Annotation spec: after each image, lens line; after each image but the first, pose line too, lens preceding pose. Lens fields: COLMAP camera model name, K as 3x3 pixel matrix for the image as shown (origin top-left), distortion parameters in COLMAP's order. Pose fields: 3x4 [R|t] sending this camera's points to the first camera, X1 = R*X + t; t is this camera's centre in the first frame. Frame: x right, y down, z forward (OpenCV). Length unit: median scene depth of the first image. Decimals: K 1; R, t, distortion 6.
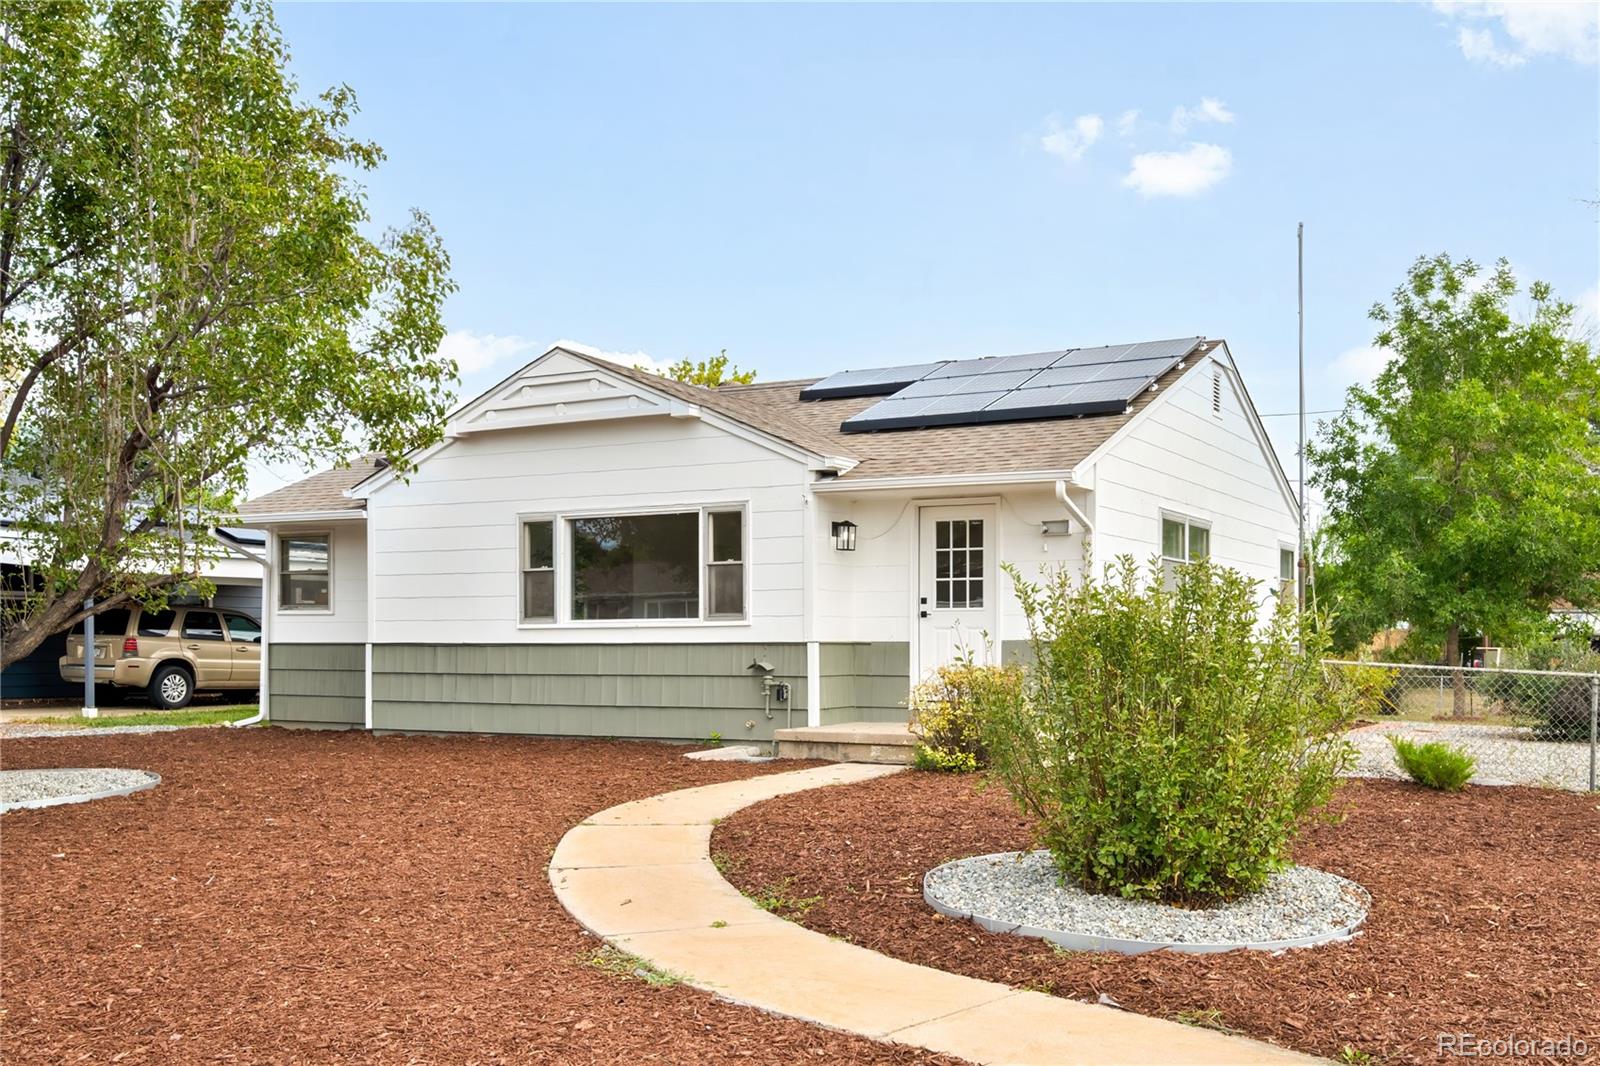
lens RADIAL K [[1016.4, 0, 800.0], [0, 1016.4, 564.7], [0, 0, 1]] dist [-0.007901, -0.001443]
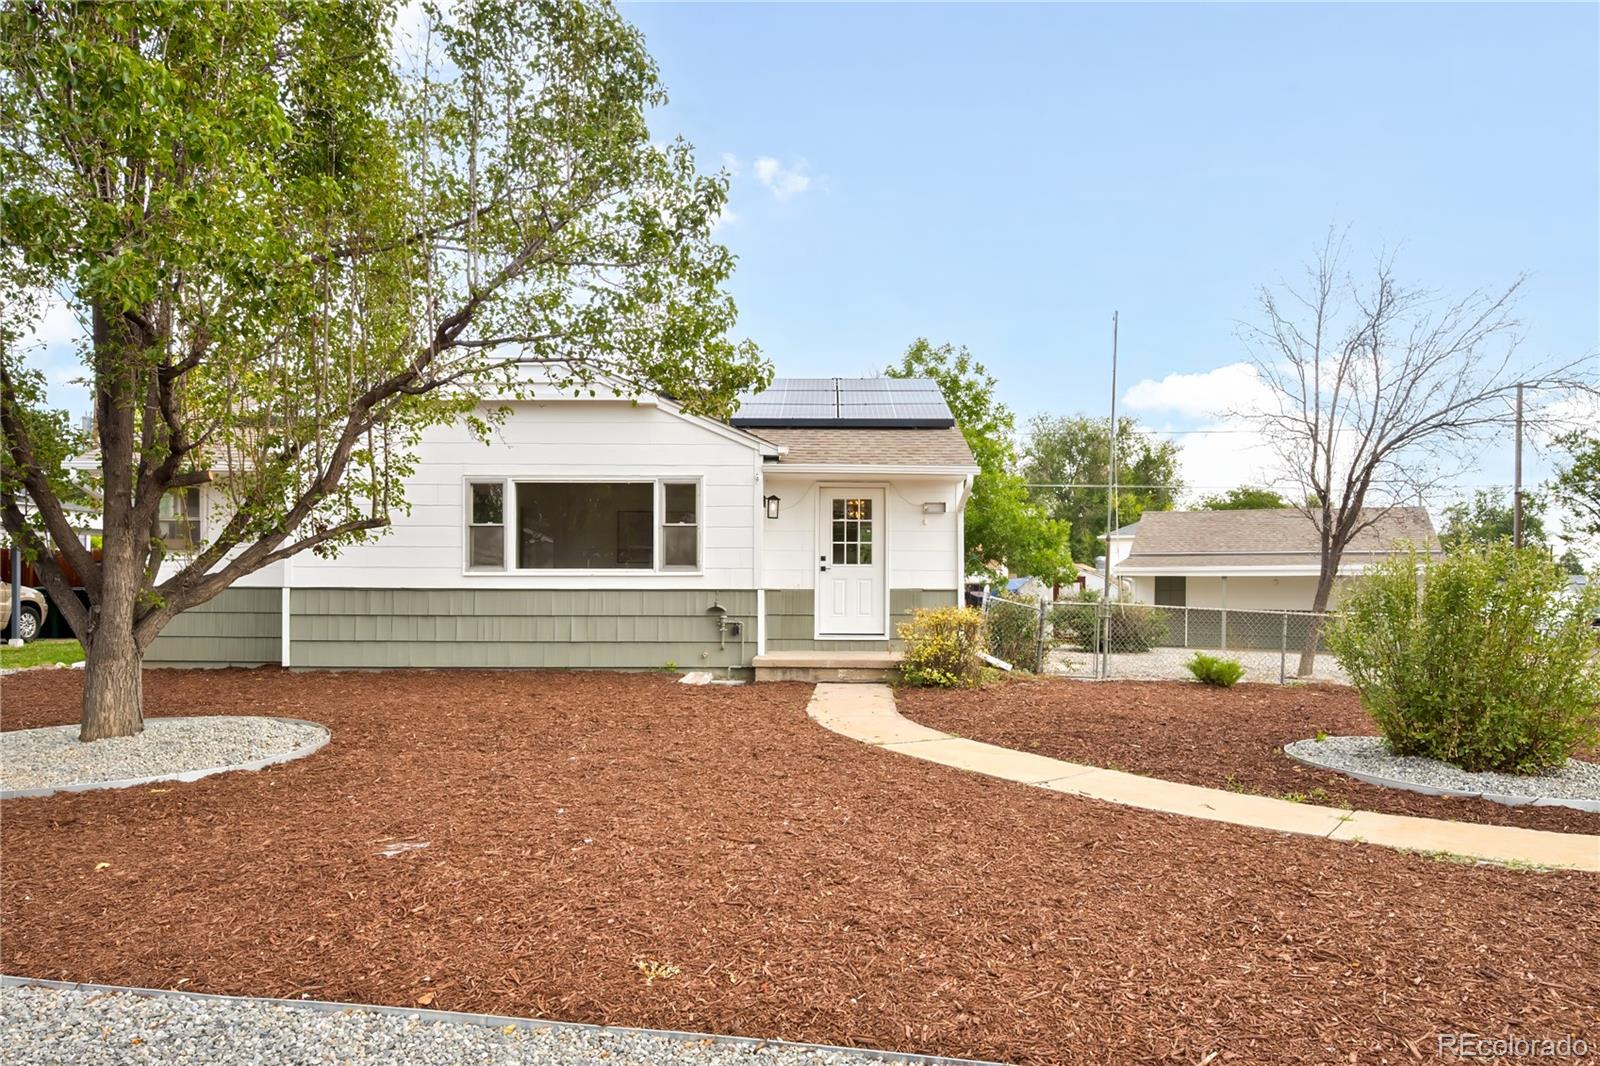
lens RADIAL K [[757.2, 0, 792.3], [0, 757.2, 529.2], [0, 0, 1]] dist [-0.000402, -0.000413]
pose [[0.945555, 0.031488, 0.323935, -0.240299], [-0.030646, 0.999501, -0.007700, 0.006316], [-0.324016, -0.002646, 0.946048, 0.079294]]
